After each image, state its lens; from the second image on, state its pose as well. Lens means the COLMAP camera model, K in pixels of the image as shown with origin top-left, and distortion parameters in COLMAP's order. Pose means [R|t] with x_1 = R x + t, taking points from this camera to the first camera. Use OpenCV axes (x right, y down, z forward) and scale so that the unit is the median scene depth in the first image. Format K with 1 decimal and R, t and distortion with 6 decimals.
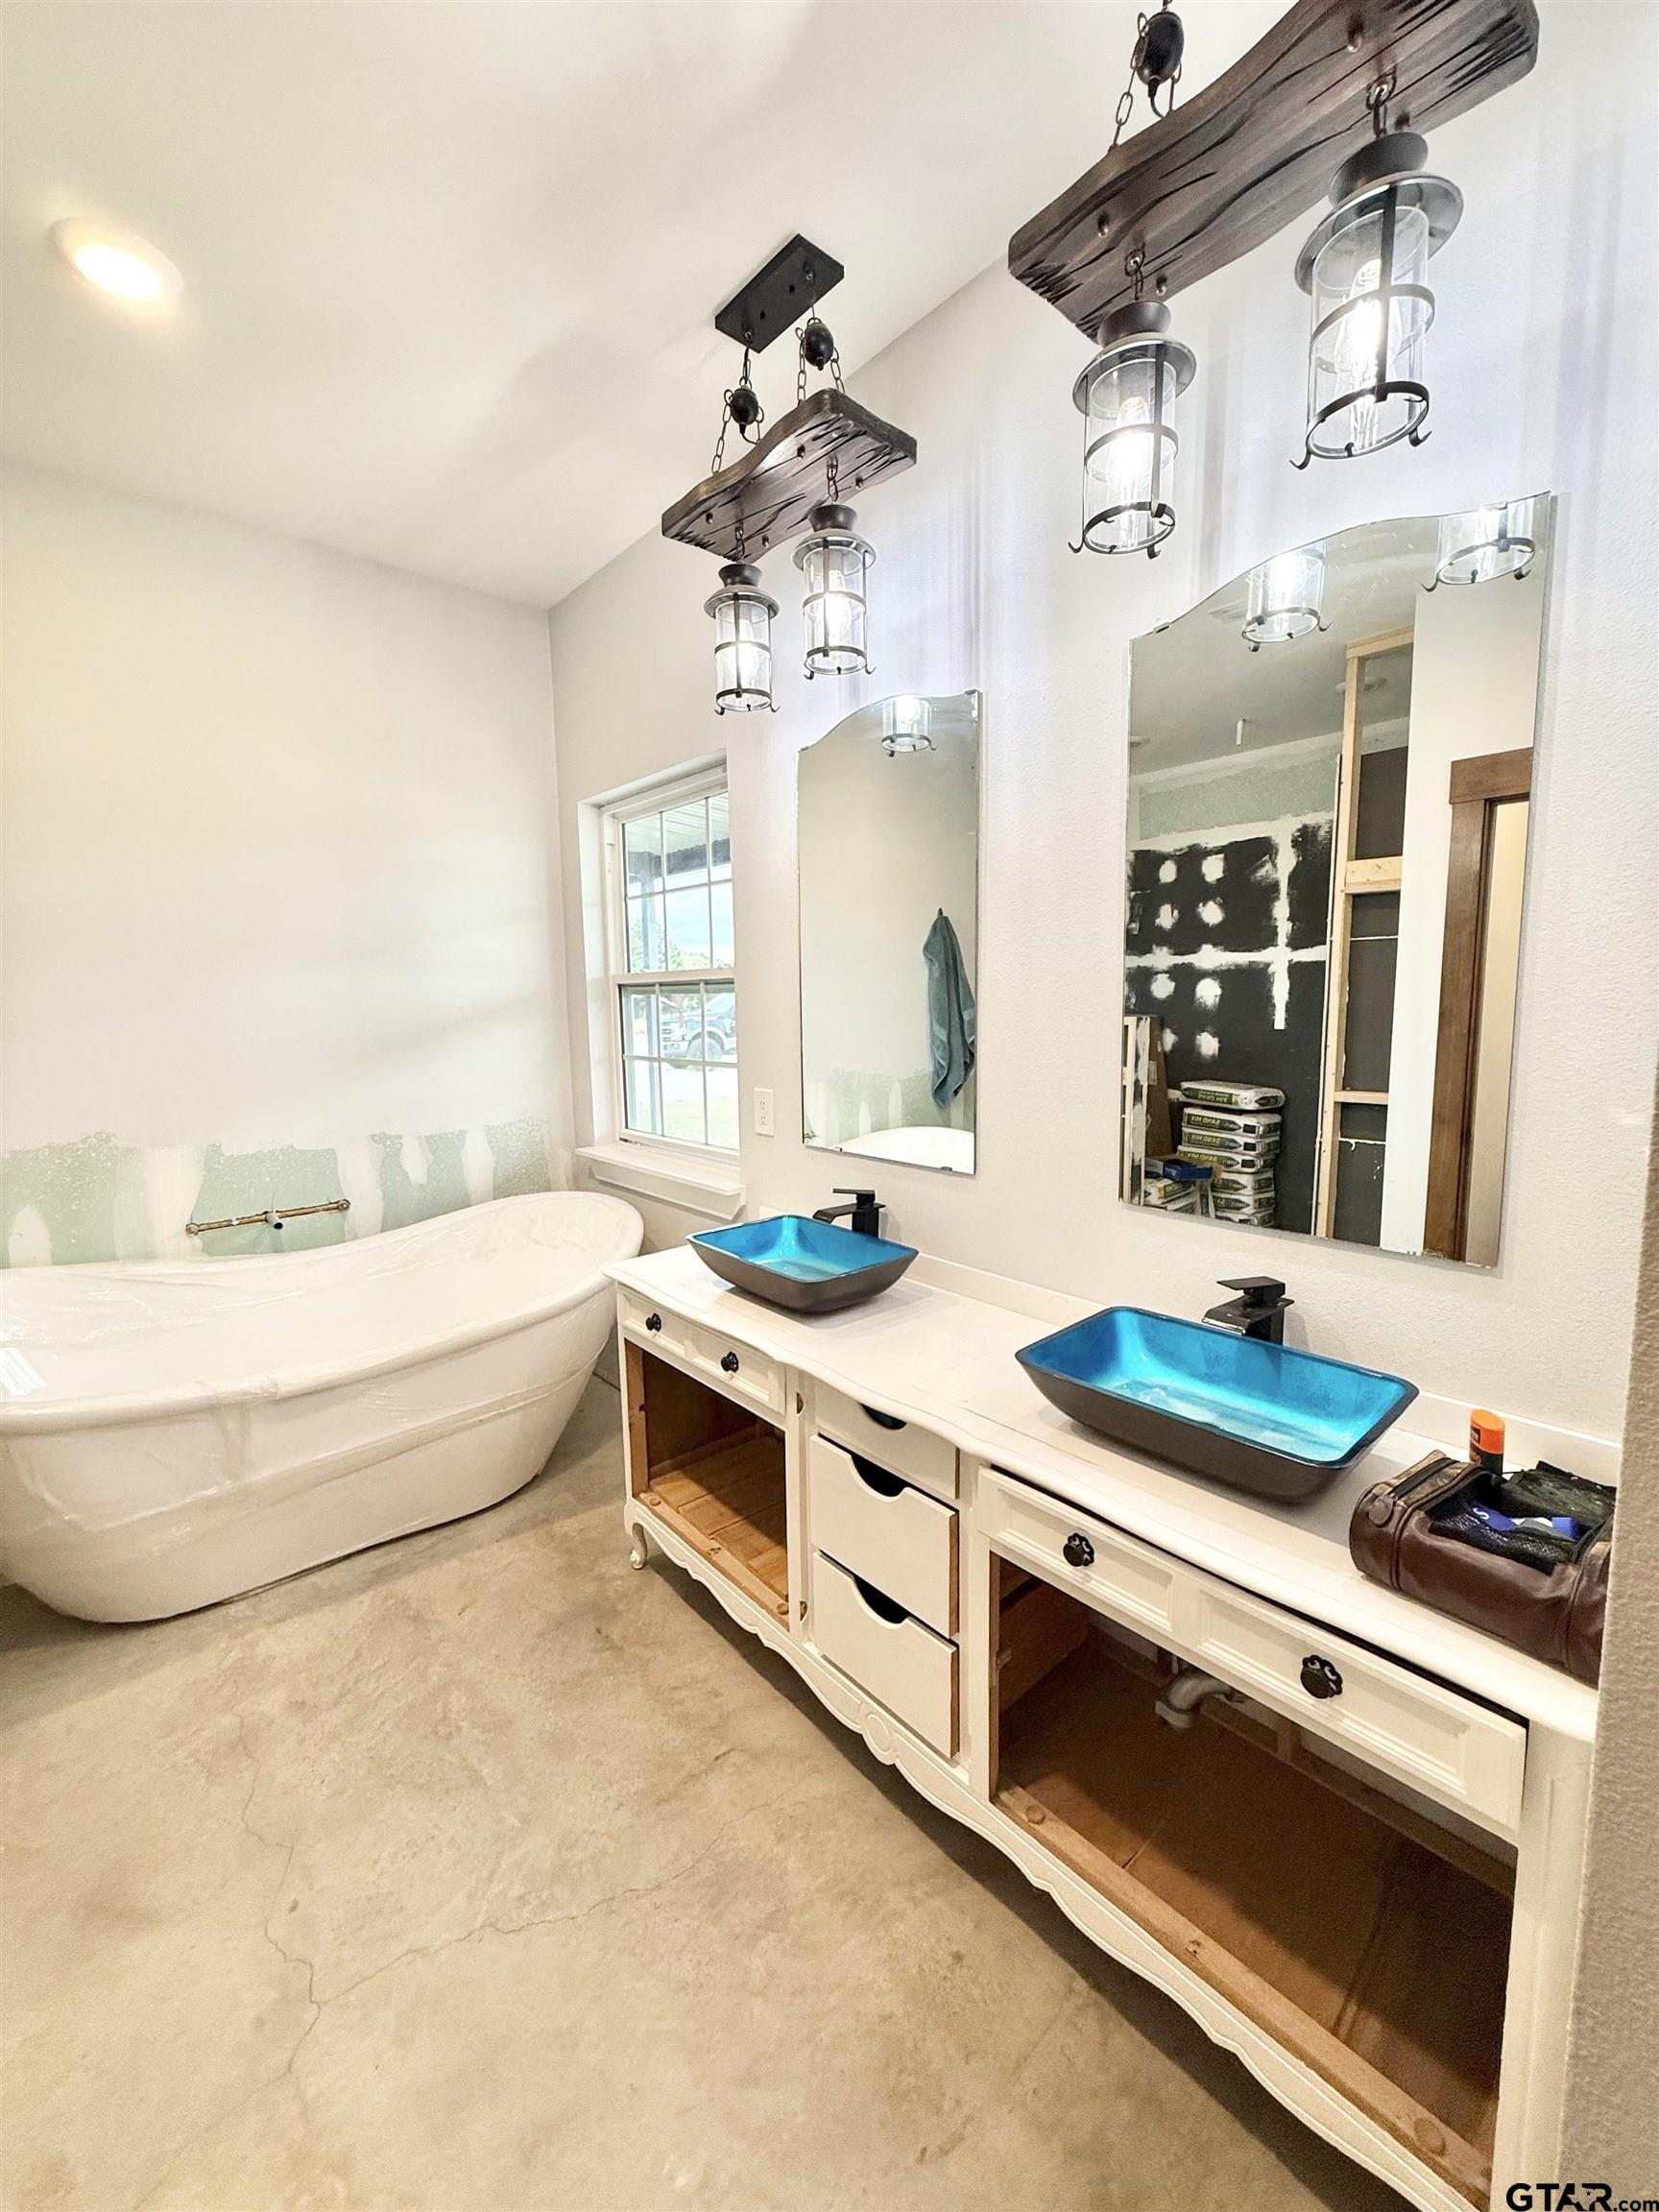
lens RADIAL K [[884.1, 0, 838.5], [0, 884.1, 1100.9], [0, 0, 1]] dist [0.000947, -0.000560]
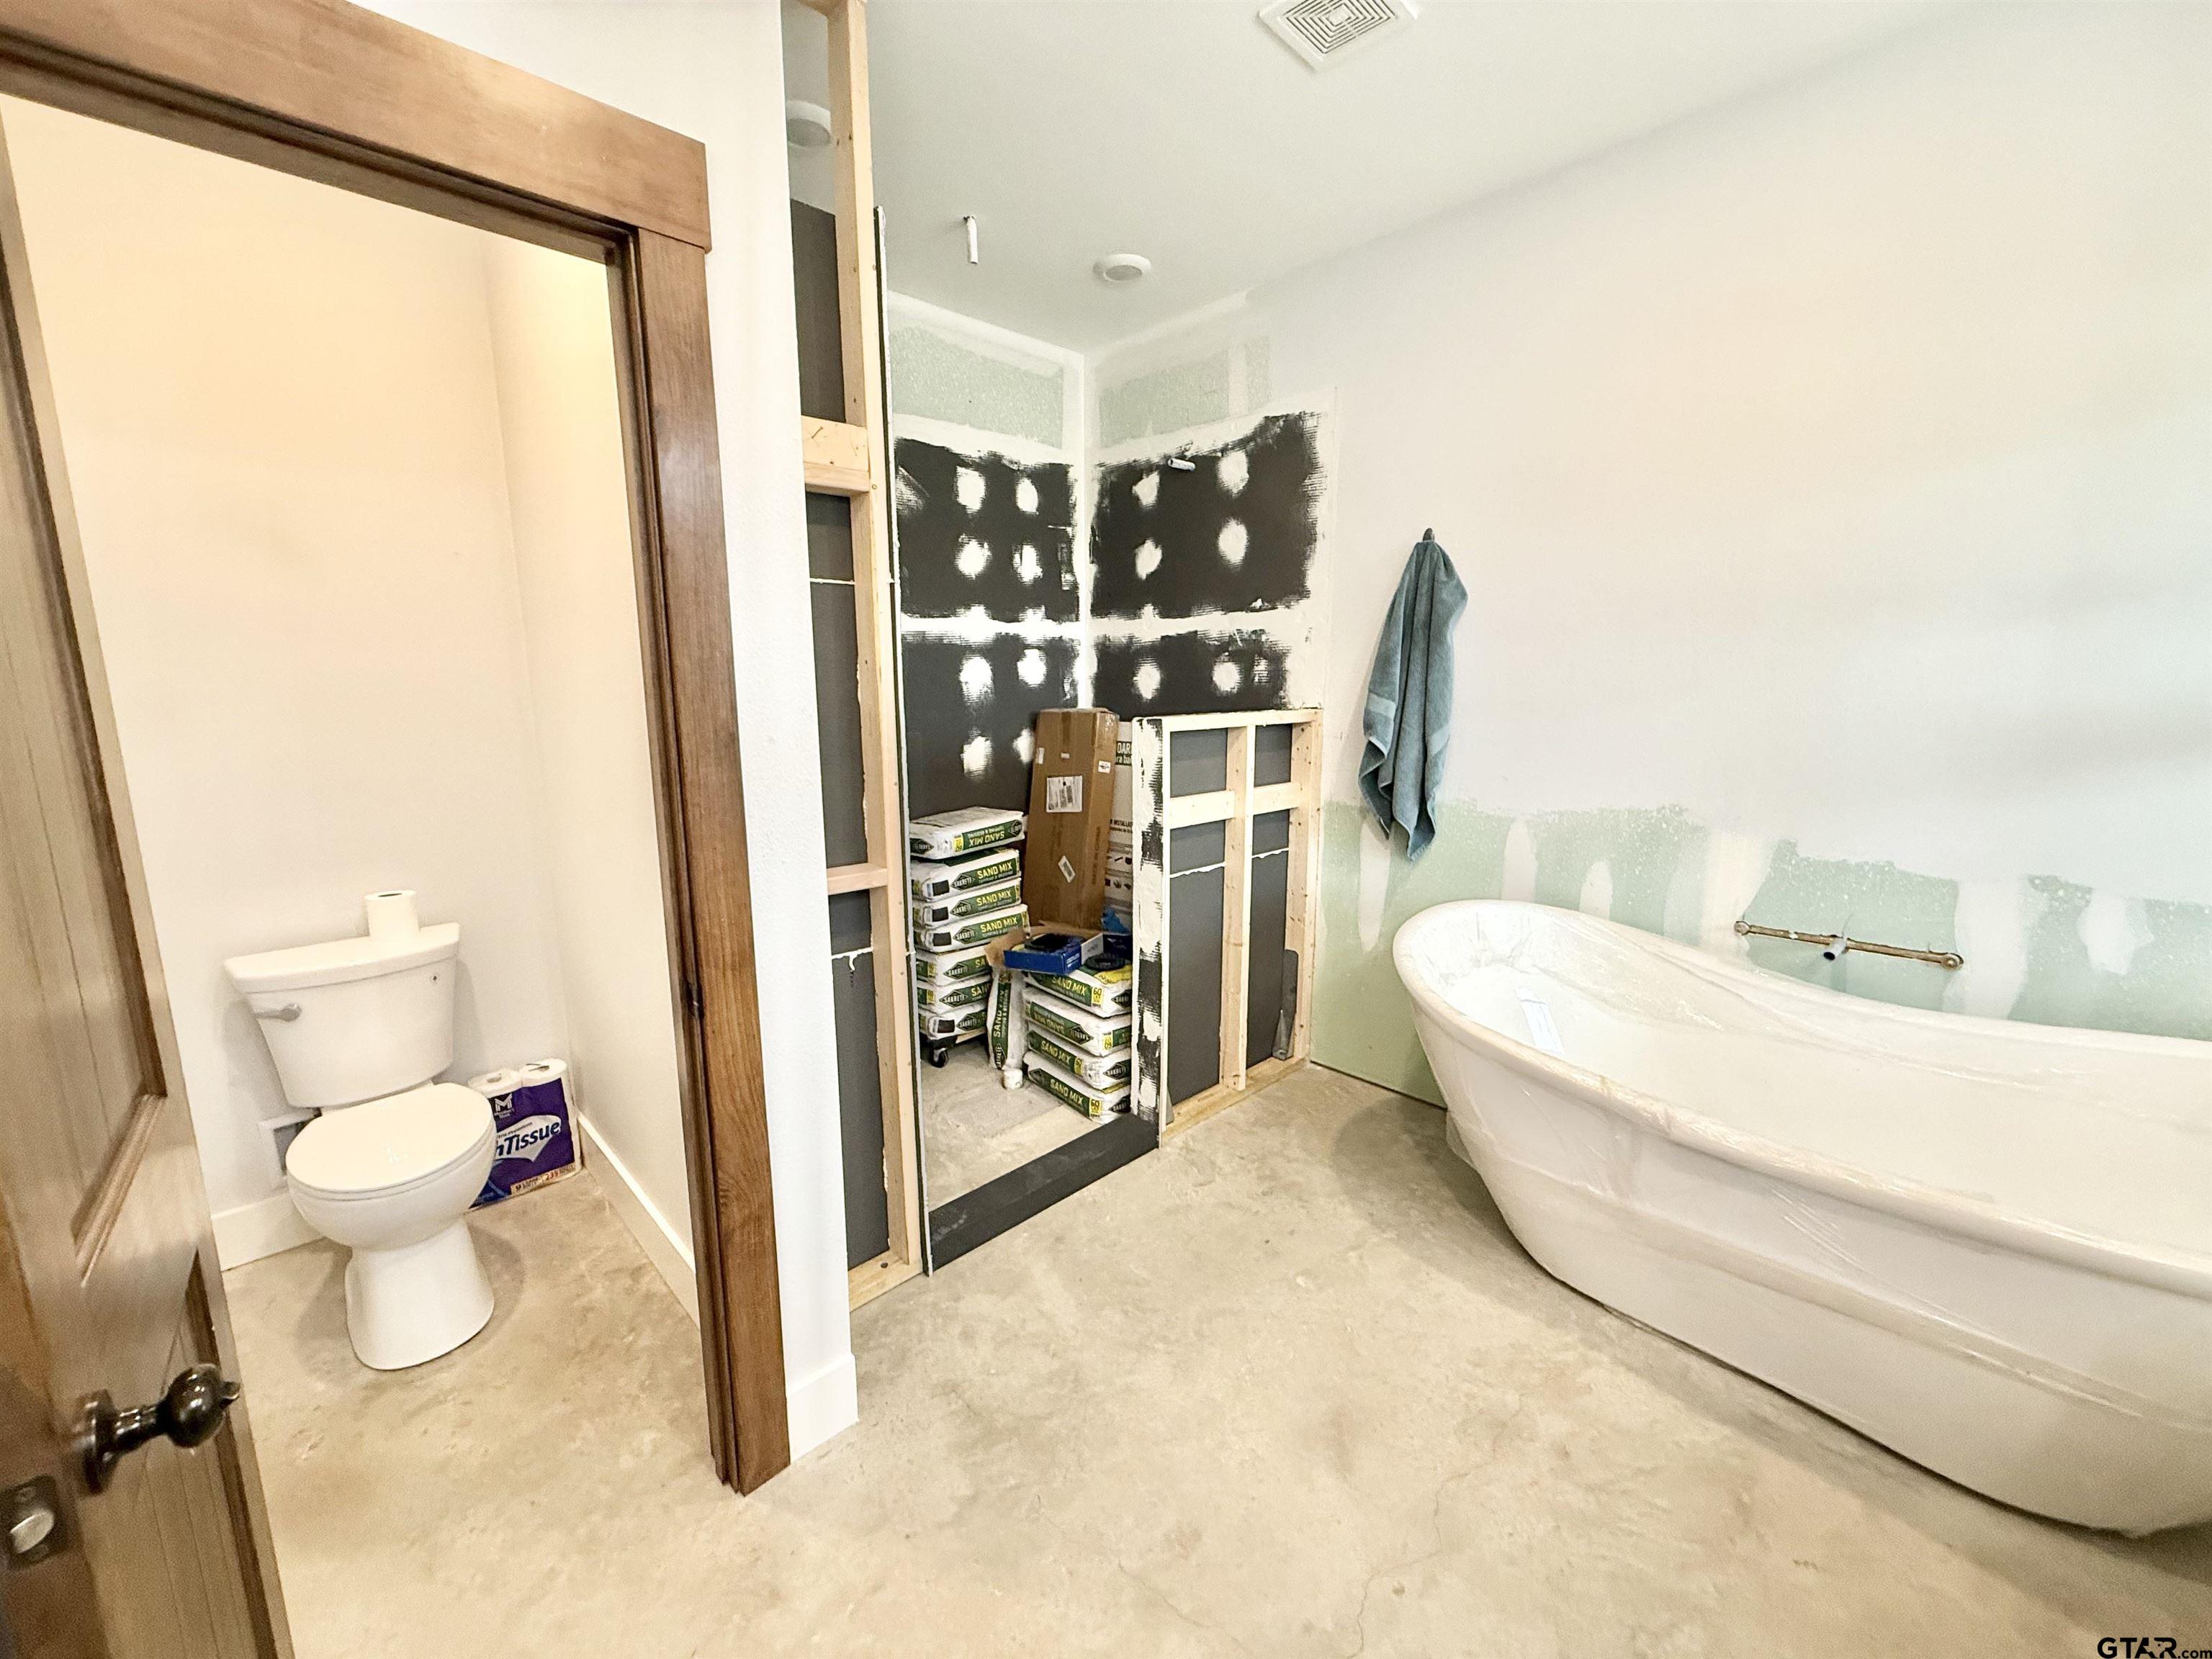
lens RADIAL K [[884.1, 0, 1112.4], [0, 884.1, 831.8], [0, 0, 1]] dist [0.000947, -0.000560]
pose [[0.030689, 0.187089, -0.981863, 0.122830], [-0.118141, 0.976119, 0.182302, -0.042129], [0.992522, 0.110404, 0.052059, 0.344378]]
